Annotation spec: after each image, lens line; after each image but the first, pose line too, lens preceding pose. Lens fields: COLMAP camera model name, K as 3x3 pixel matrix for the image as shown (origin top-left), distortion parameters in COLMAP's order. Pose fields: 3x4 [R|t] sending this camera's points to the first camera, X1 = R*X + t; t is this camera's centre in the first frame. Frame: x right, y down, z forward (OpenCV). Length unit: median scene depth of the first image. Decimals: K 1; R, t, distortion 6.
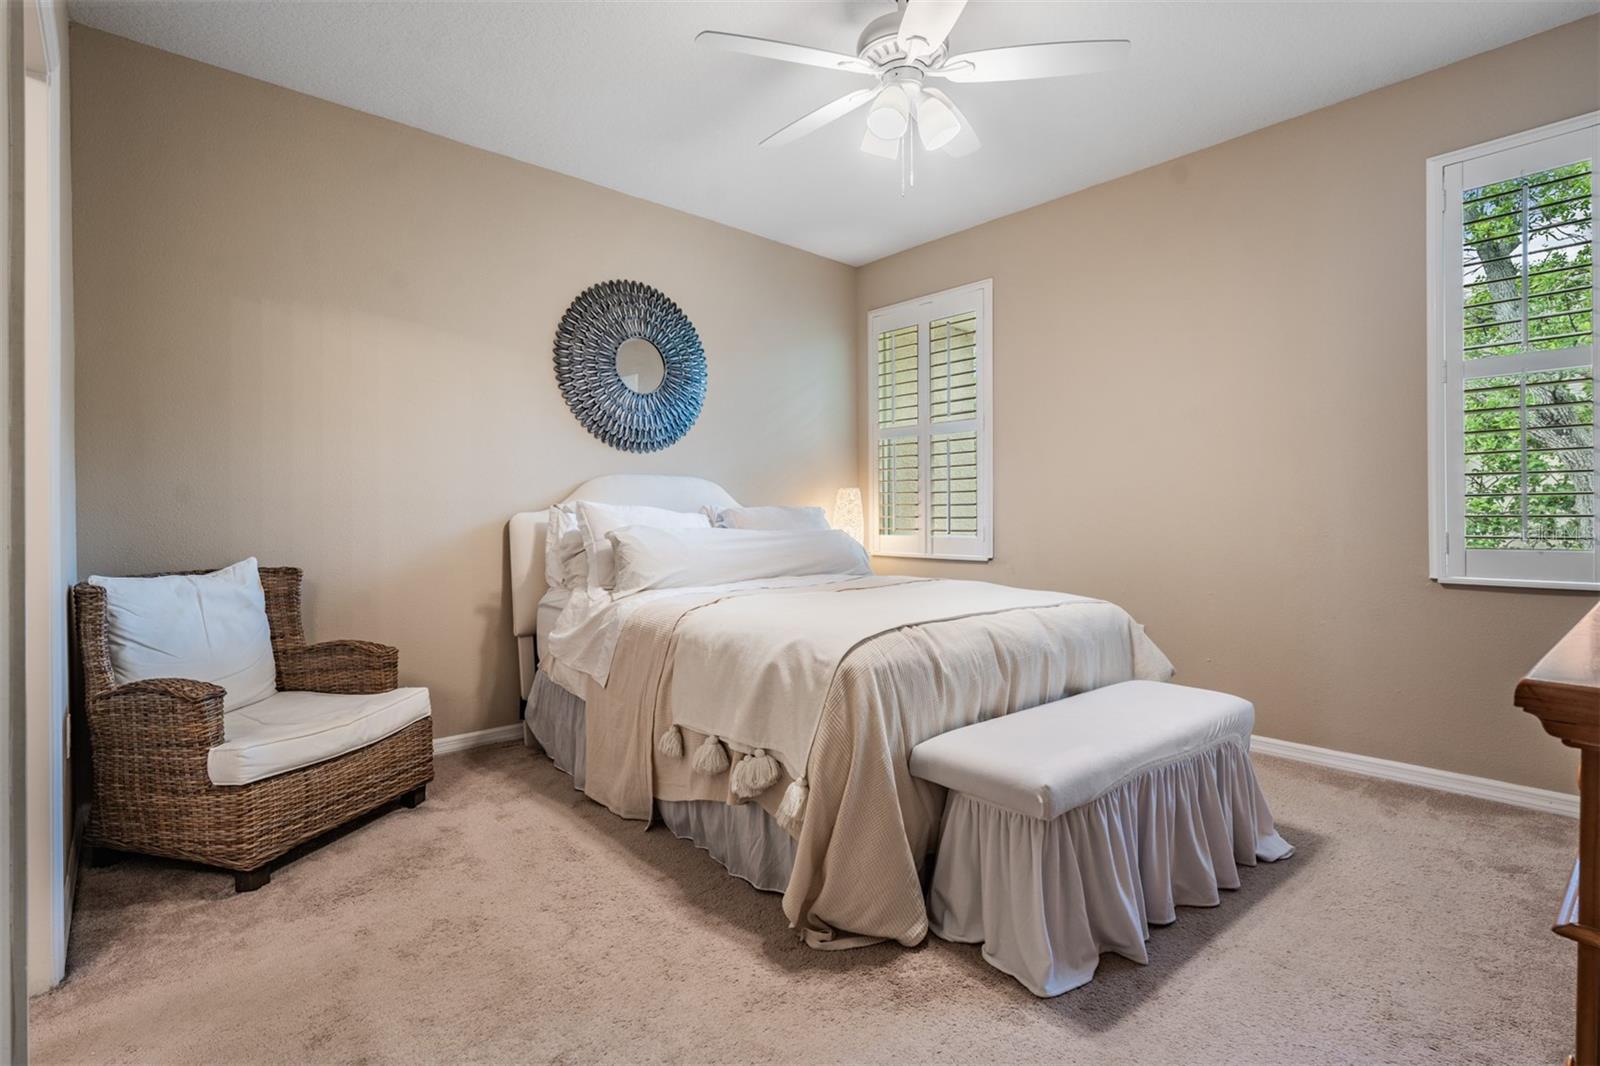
lens RADIAL K [[768.5, 0, 788.8], [0, 768.5, 498.0], [0, 0, 1]] dist [0.001597, 0.000017]
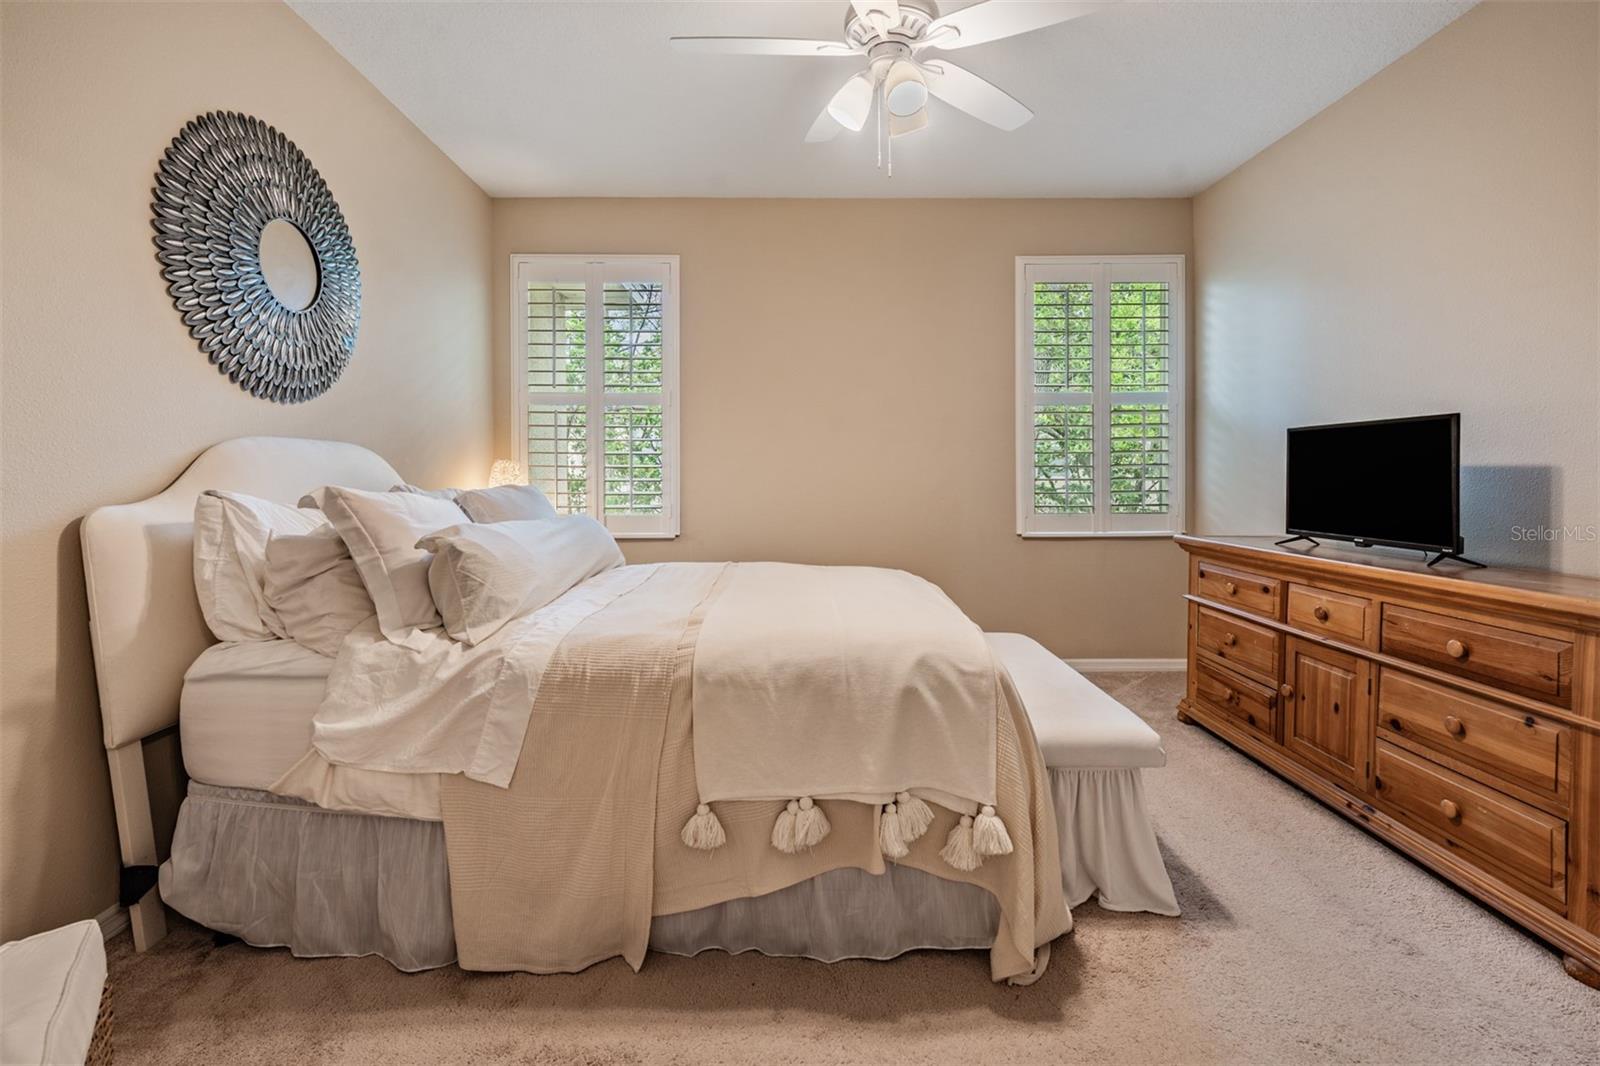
lens RADIAL K [[707.9, 0, 800.1], [0, 707.9, 469.9], [0, 0, 1]] dist [0.000328, 0.000012]
pose [[0.650491, 0.008235, 0.759469, -0.410388], [-0.017607, 0.999836, 0.004239, -0.016224], [-0.759310, -0.016129, 0.650530, 0.342244]]
